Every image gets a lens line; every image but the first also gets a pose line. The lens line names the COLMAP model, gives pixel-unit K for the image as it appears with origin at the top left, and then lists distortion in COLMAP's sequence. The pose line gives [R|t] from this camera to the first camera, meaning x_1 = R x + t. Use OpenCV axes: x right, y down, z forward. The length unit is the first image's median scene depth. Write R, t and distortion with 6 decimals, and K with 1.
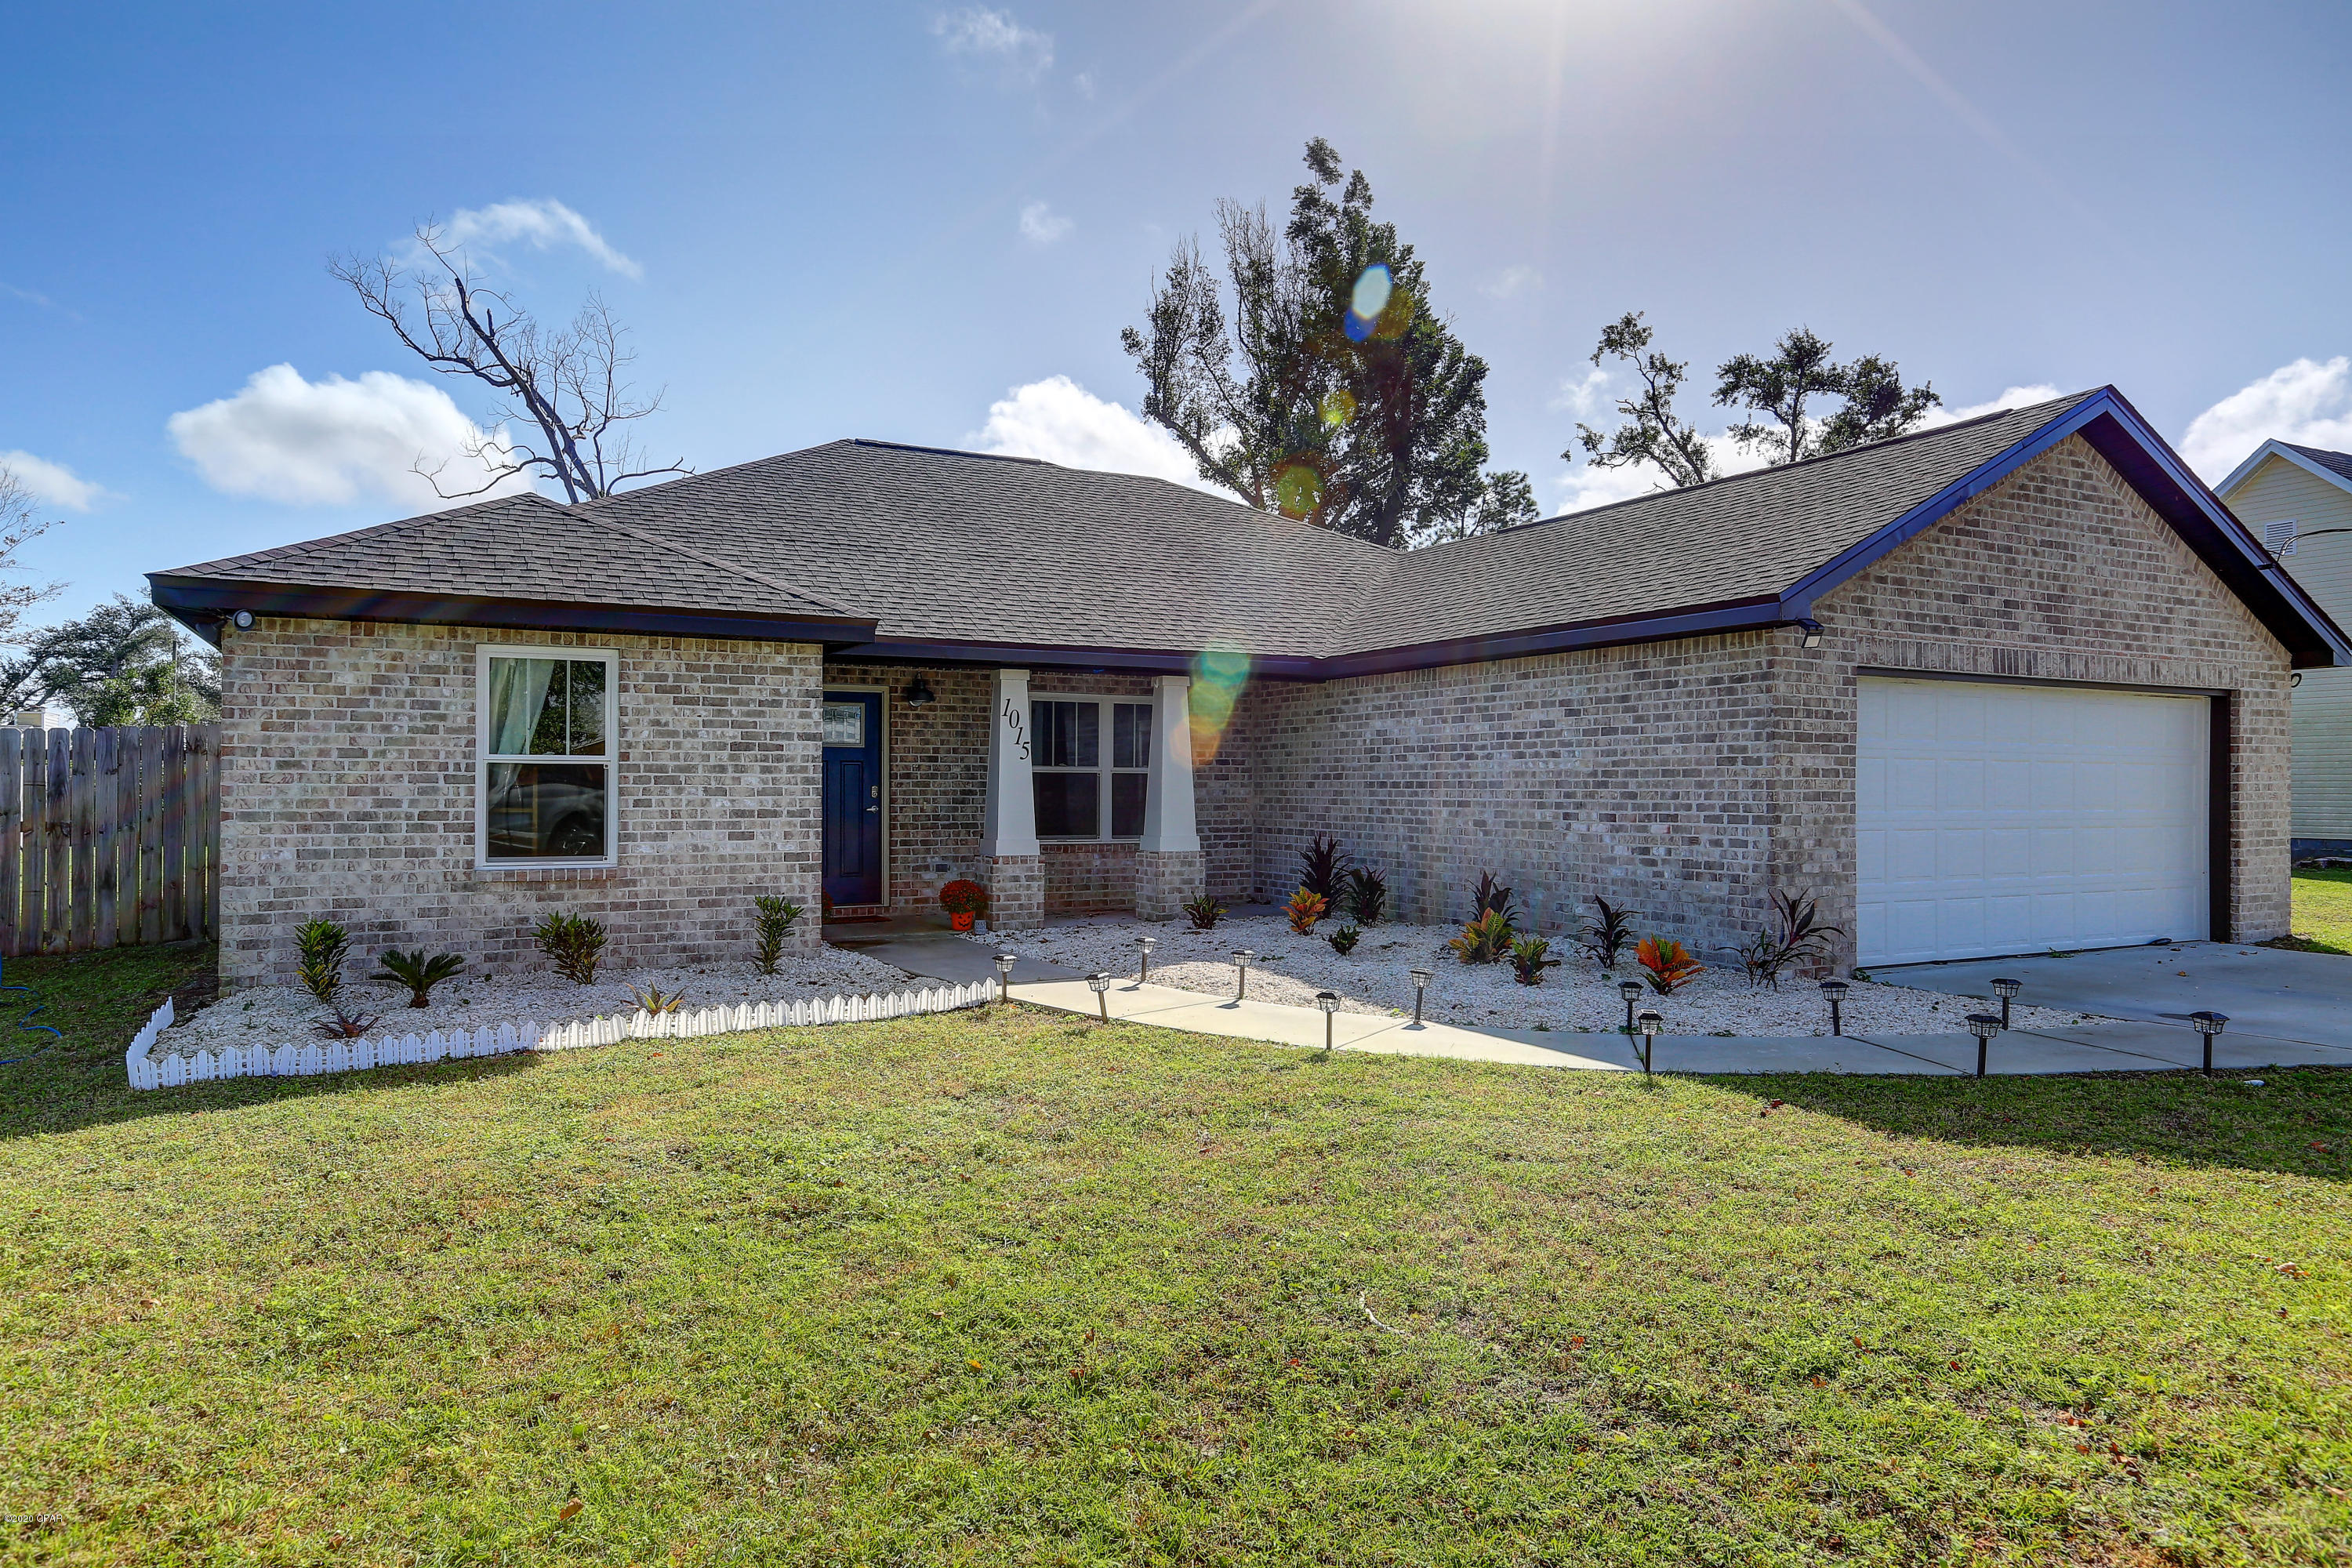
lens RADIAL K [[1444.5, 0, 1161.6], [0, 1444.5, 782.1], [0, 0, 1]] dist [-0.010482, 0.012594]
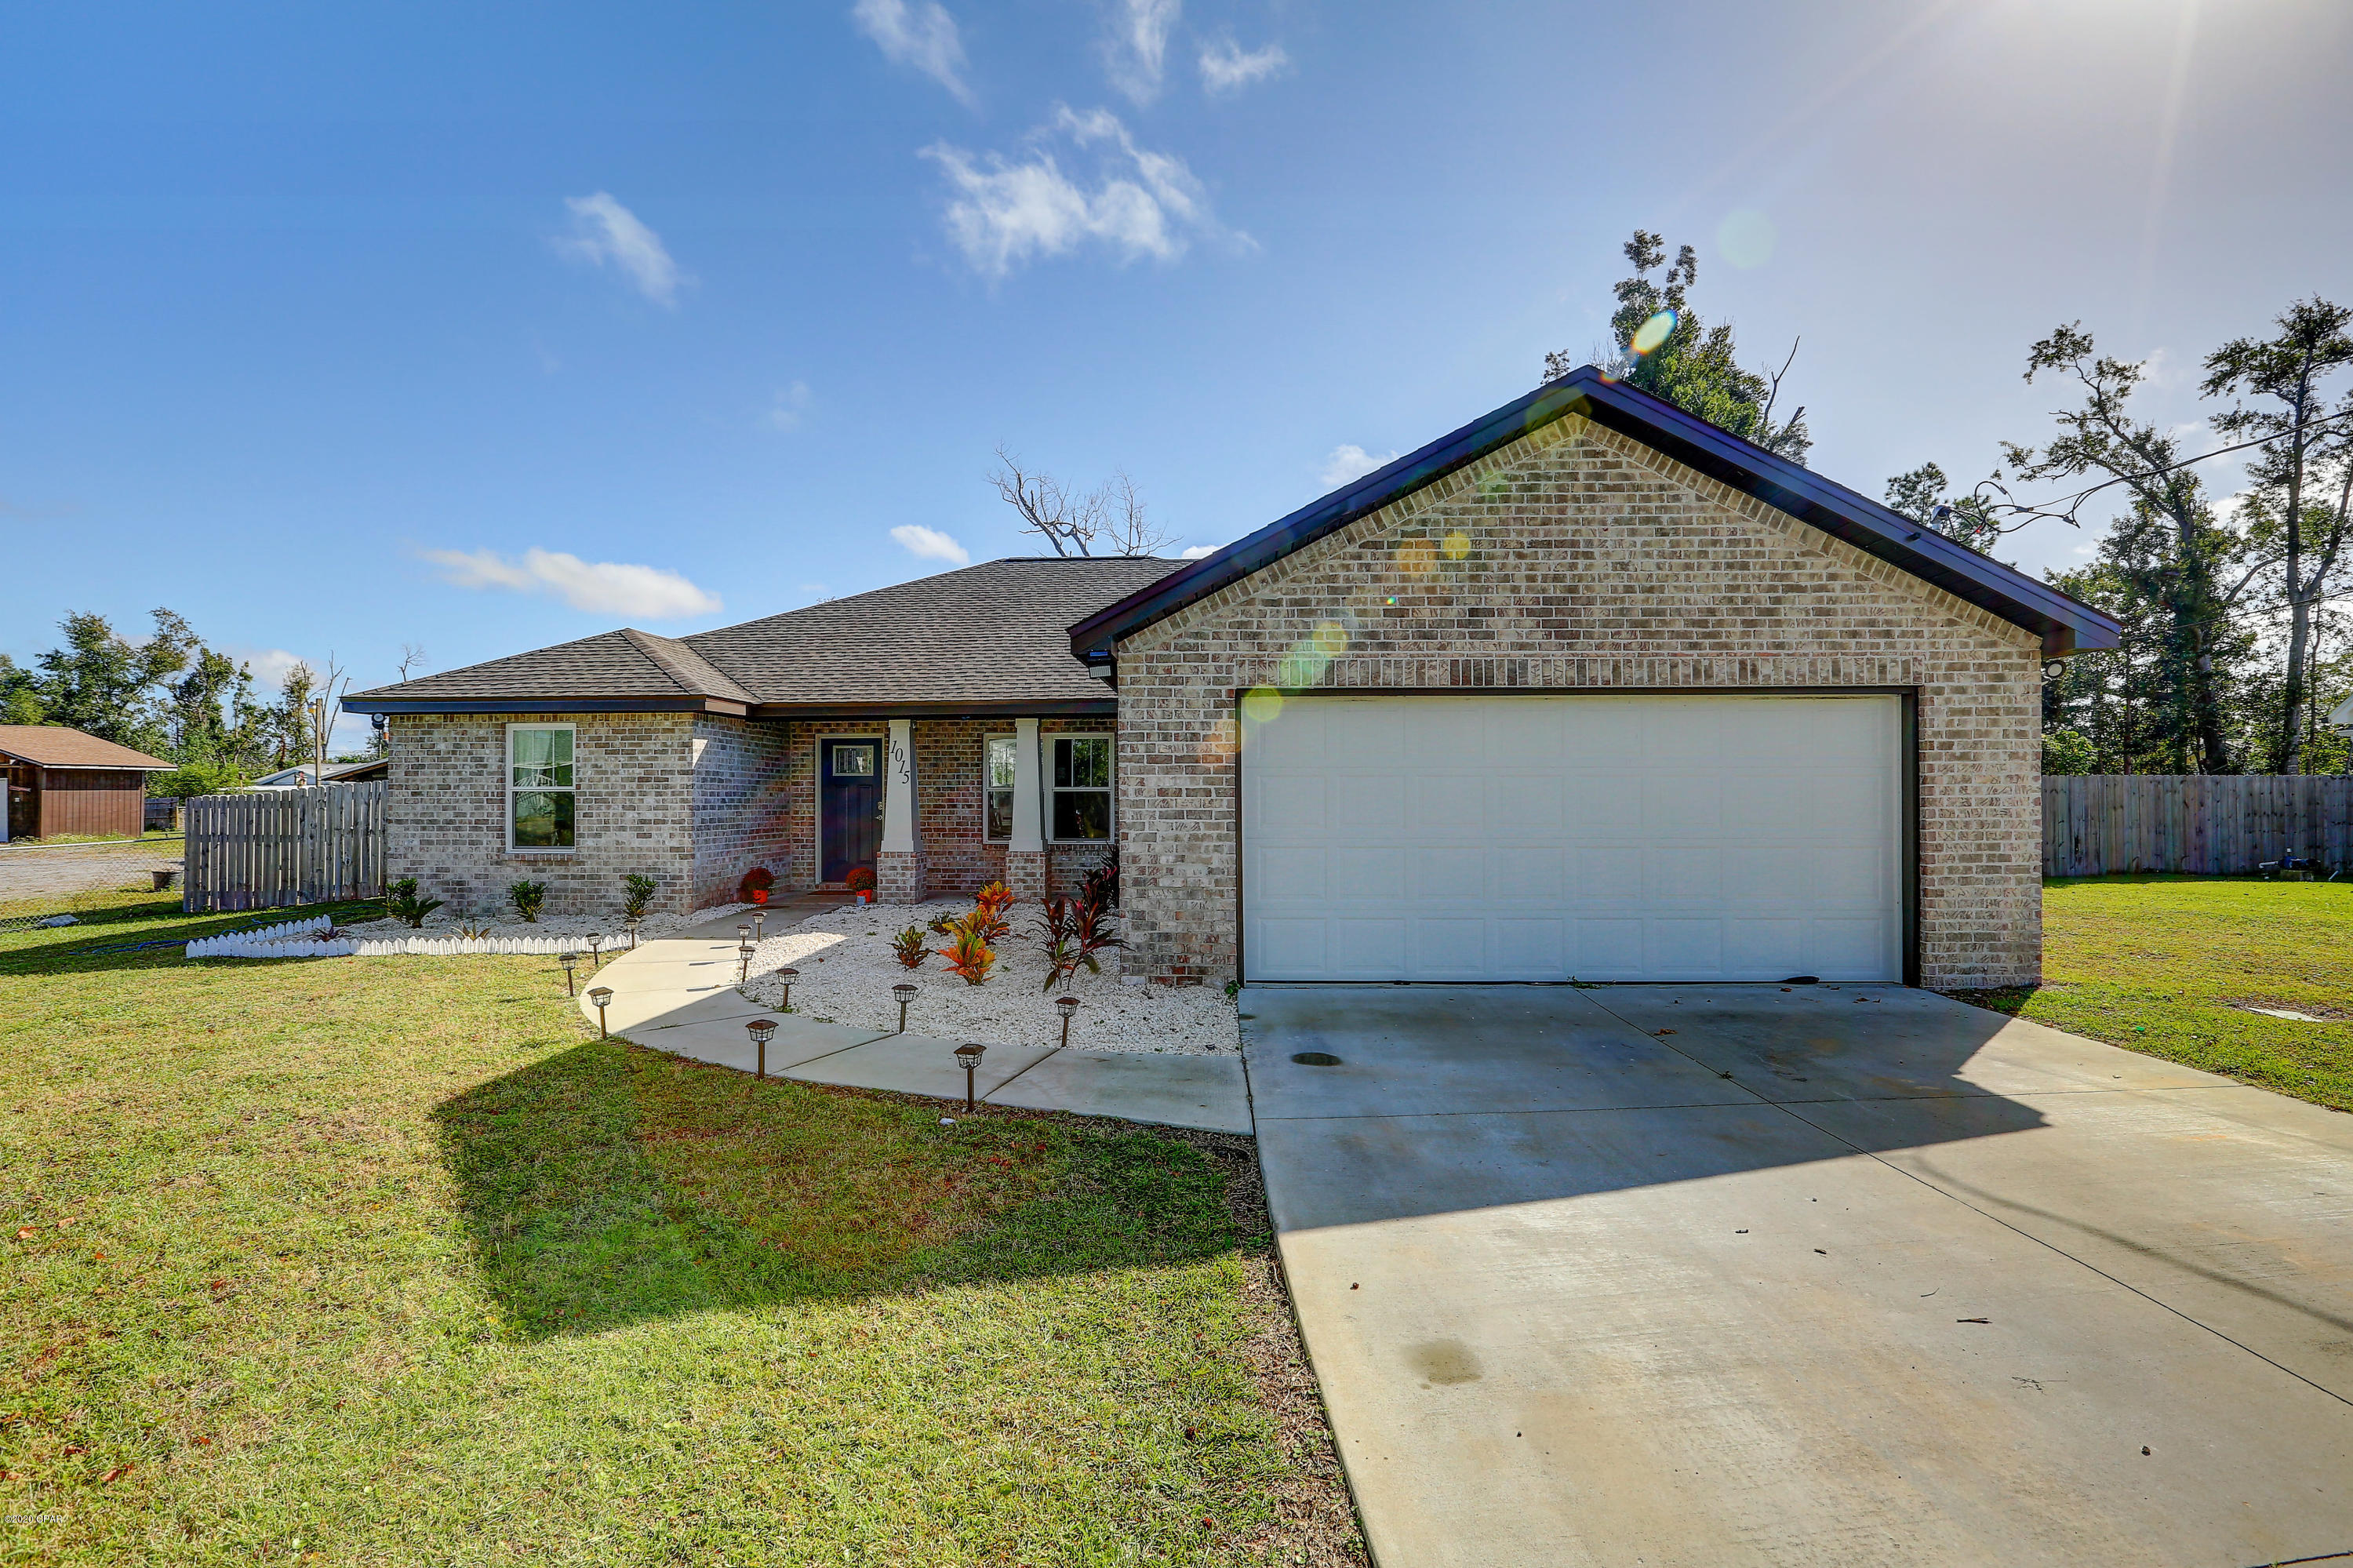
lens RADIAL K [[1071.5, 0, 1171.0], [0, 1071.5, 785.8], [0, 0, 1]] dist [-0.057556, 0.019496]
pose [[0.857771, -0.009474, -0.513944, 0.800643], [0.006805, 0.999952, -0.007076, -0.005433], [0.513987, 0.002572, 0.857794, 0.300489]]
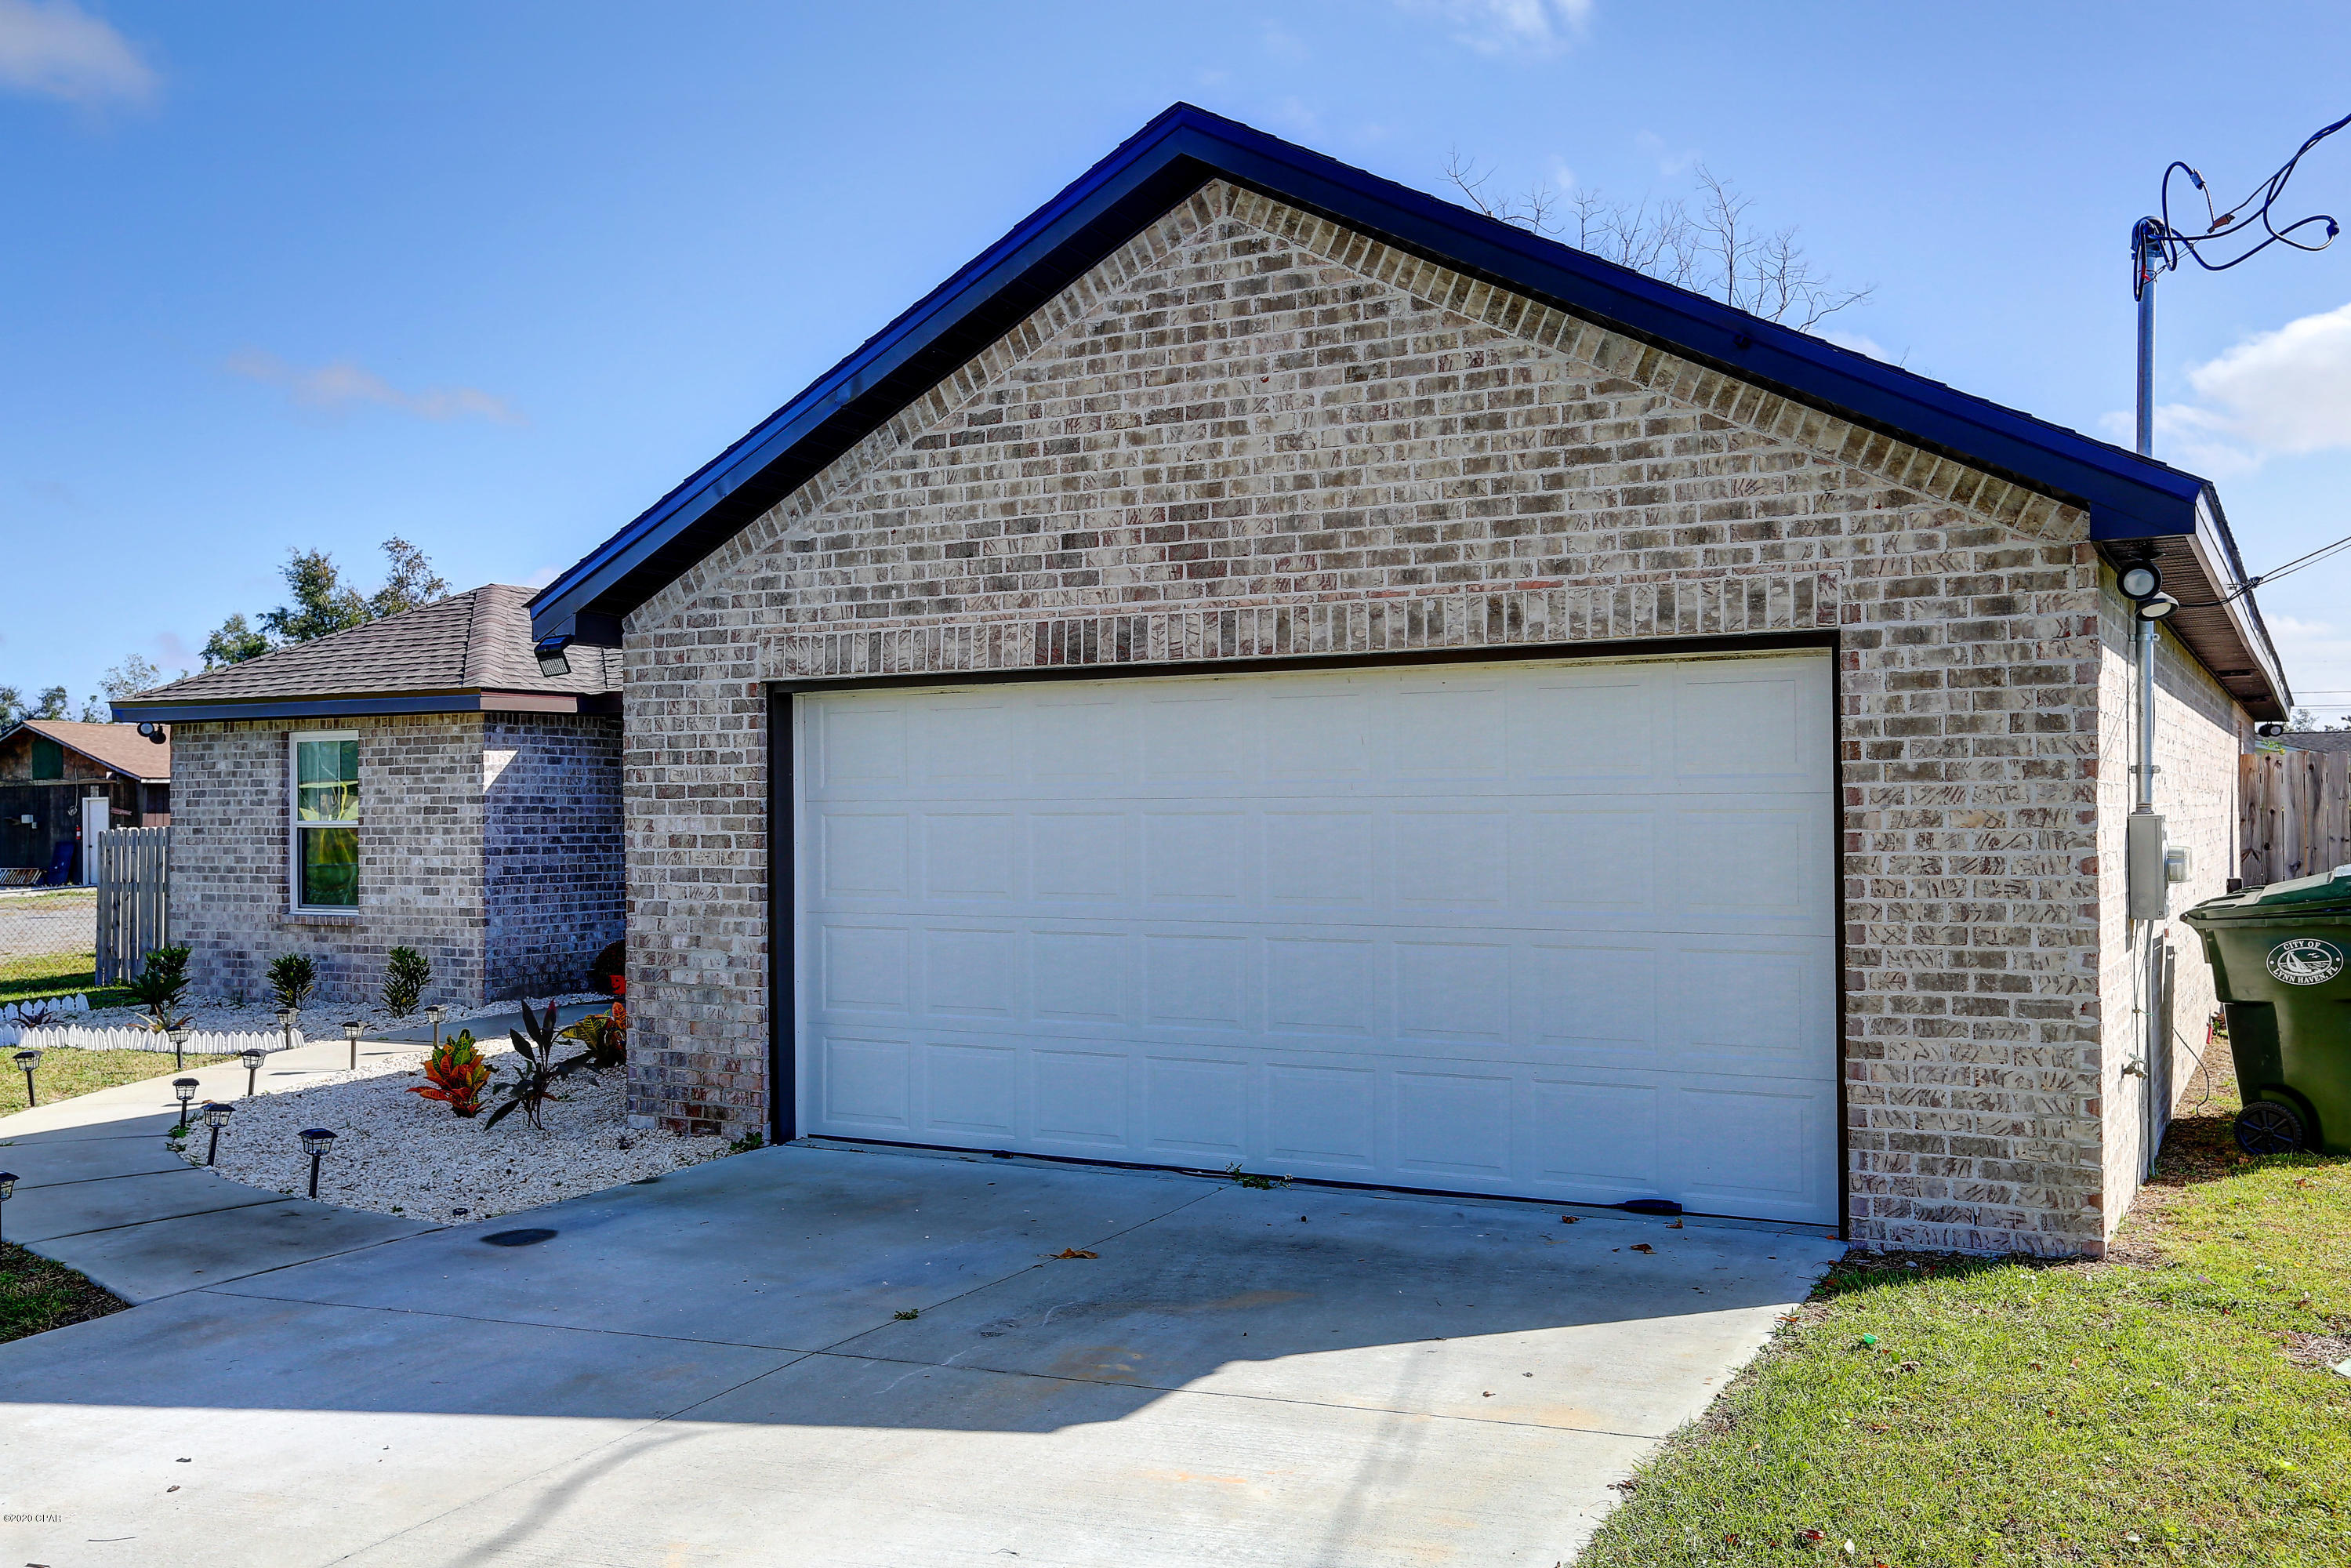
lens RADIAL K [[2068.5, 0, 1156.0], [0, 2068.5, 793.8], [0, 0, 1]] dist [0.001164, 0.030283]
pose [[0.547466, -0.013819, -0.836714, 1.330096], [0.013630, 0.999878, -0.007596, -0.017691], [0.836717, -0.007246, 0.547588, 0.597366]]
